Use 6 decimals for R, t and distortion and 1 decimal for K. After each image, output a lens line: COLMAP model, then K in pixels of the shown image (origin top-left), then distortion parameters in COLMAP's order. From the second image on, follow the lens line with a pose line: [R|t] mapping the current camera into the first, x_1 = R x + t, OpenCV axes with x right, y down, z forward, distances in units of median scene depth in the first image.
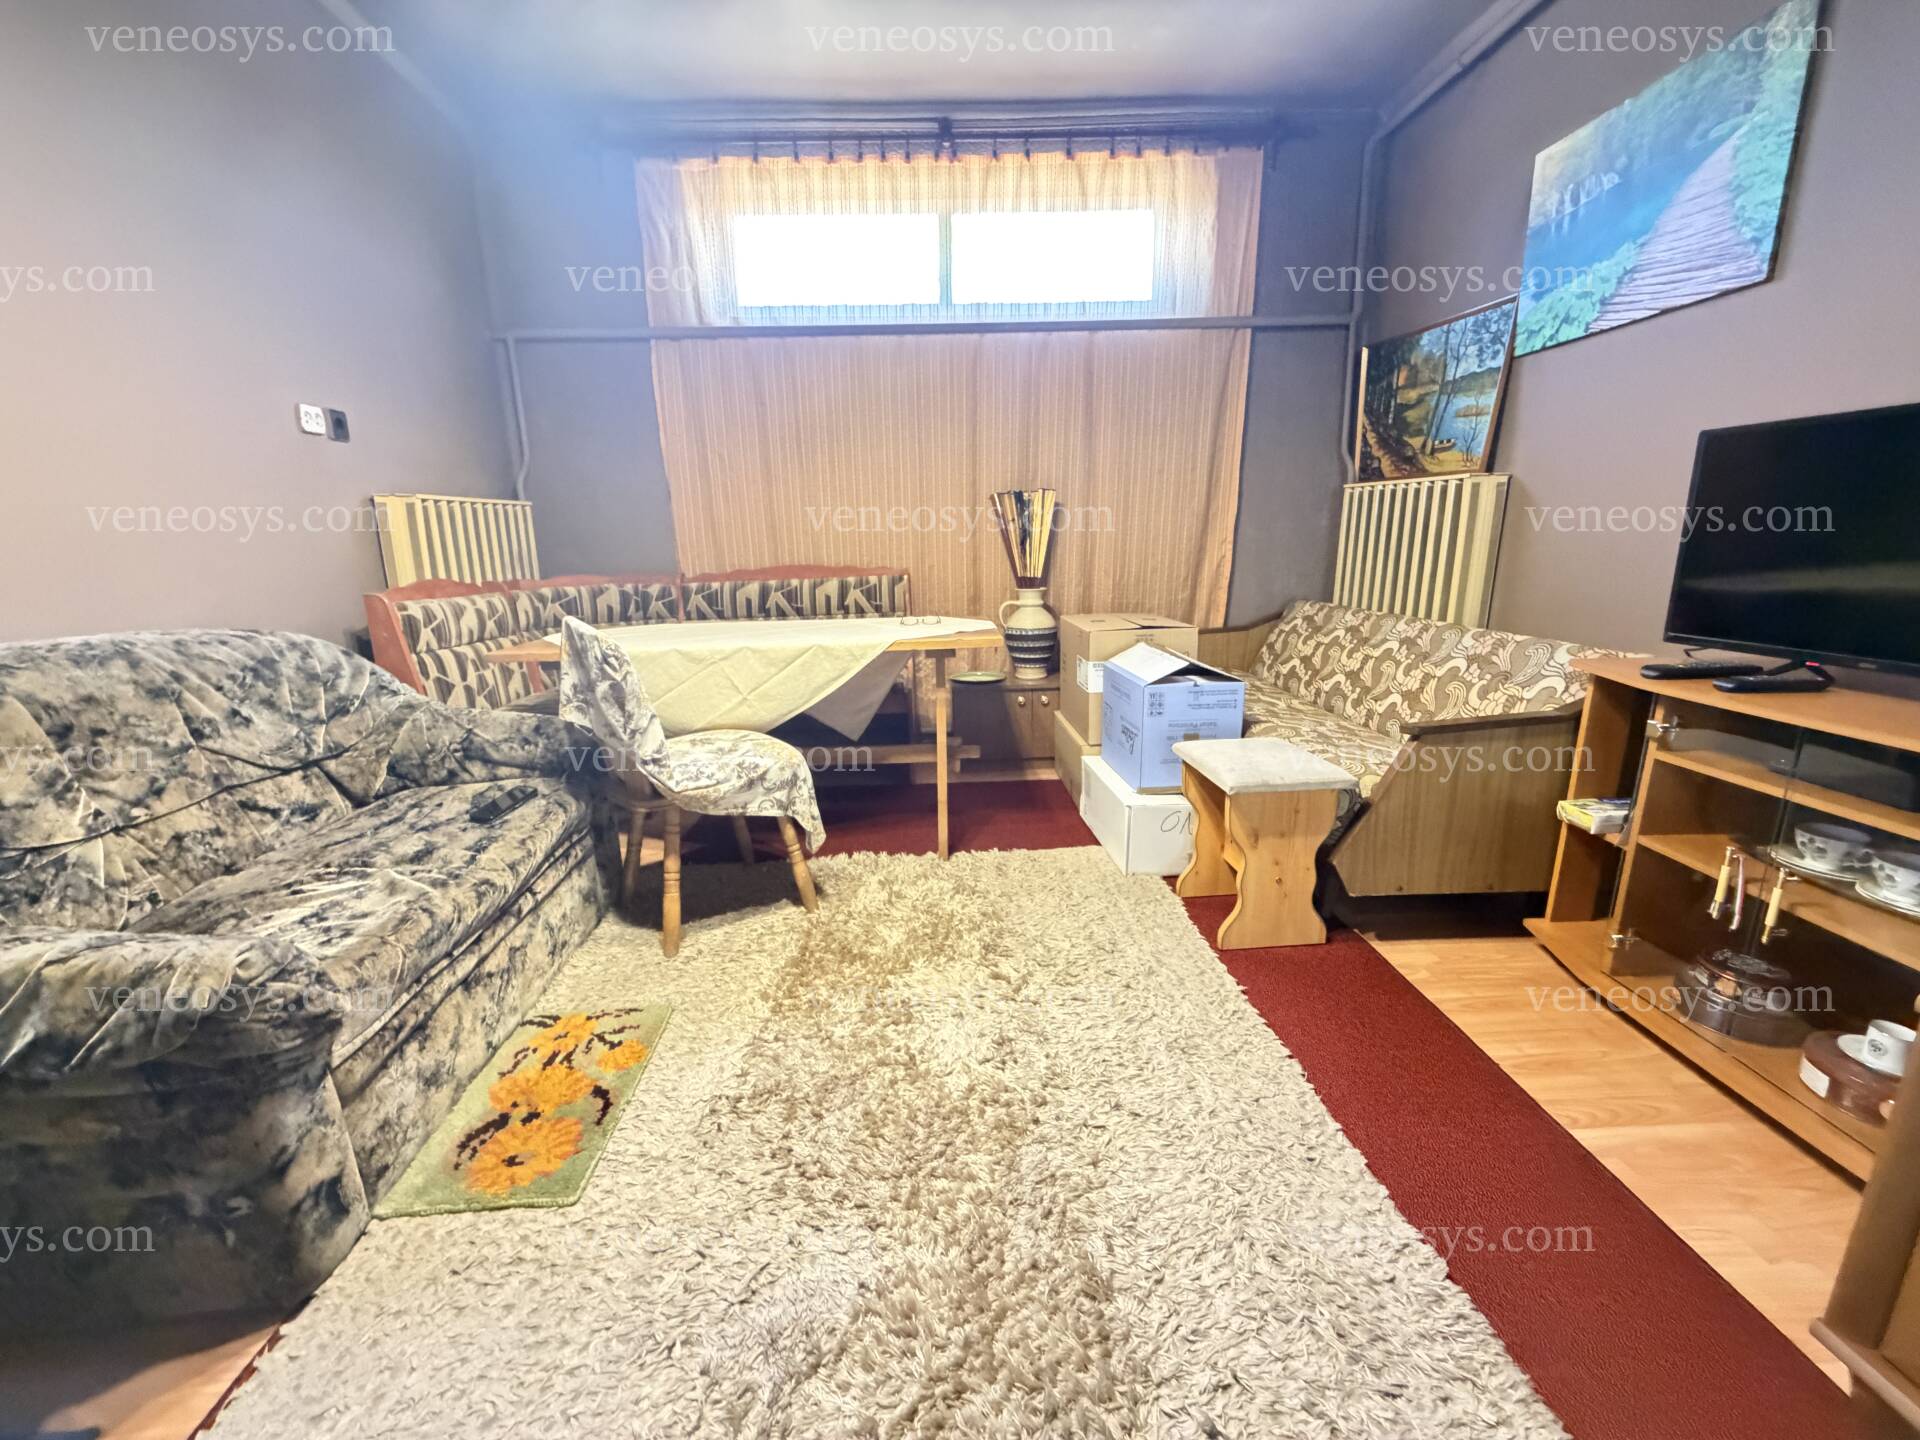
lens RADIAL K [[762.6, 0, 957.4], [0, 762.6, 720.6], [0, 0, 1]] dist [-0.002919, 0.000174]
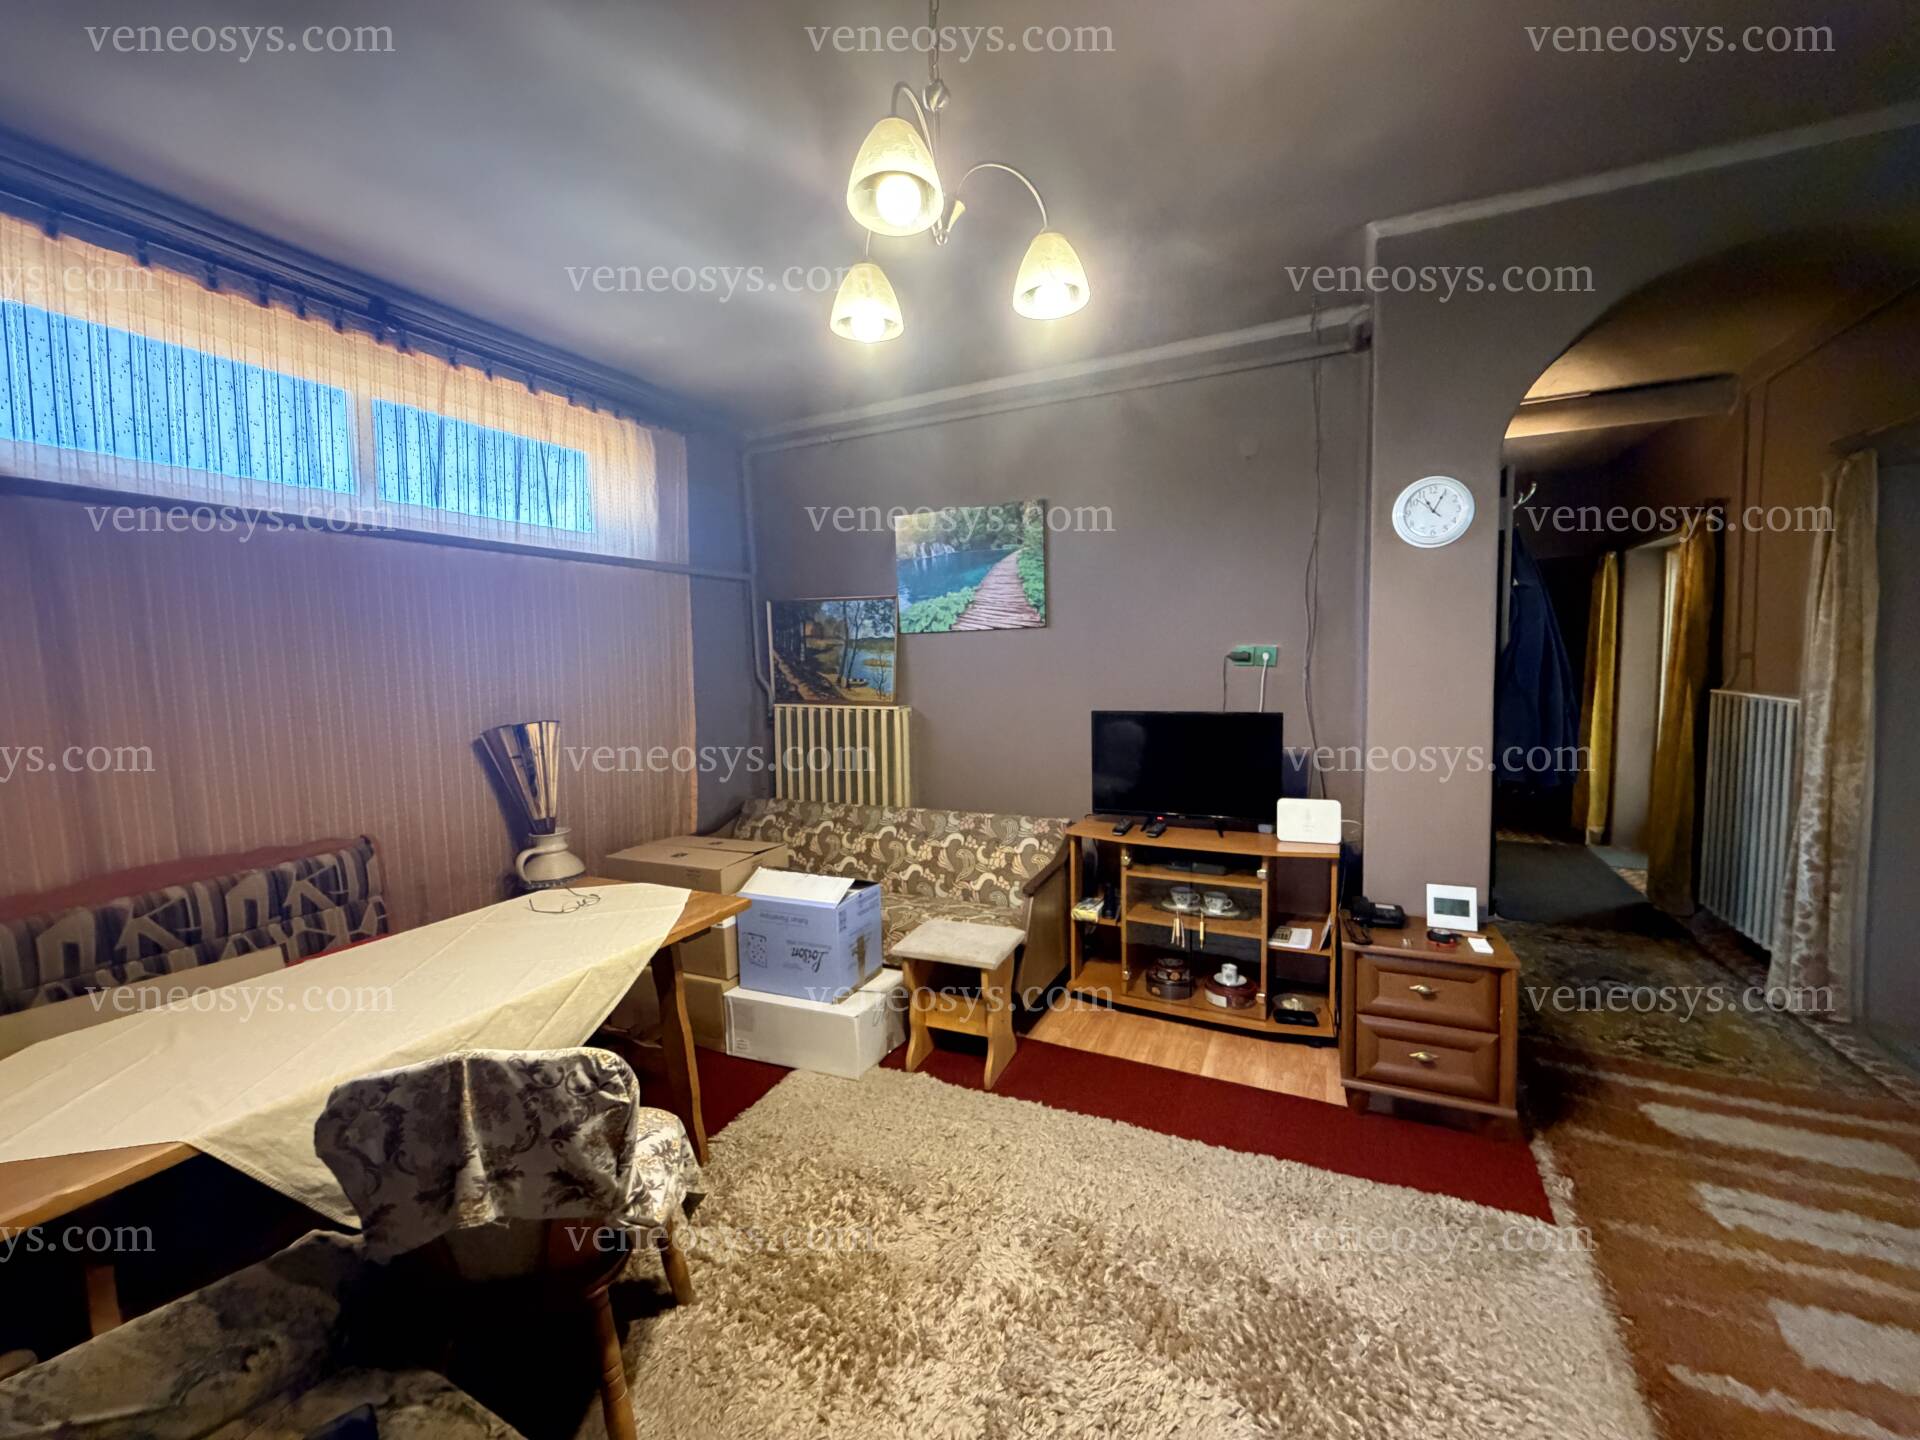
lens RADIAL K [[762.6, 0, 957.4], [0, 762.6, 720.6], [0, 0, 1]] dist [-0.002919, 0.000174]
pose [[0.470746, -0.055371, 0.880529, -0.572164], [0.220794, 0.973664, -0.056812, -0.184309], [-0.854194, 0.221160, 0.470575, 0.202269]]
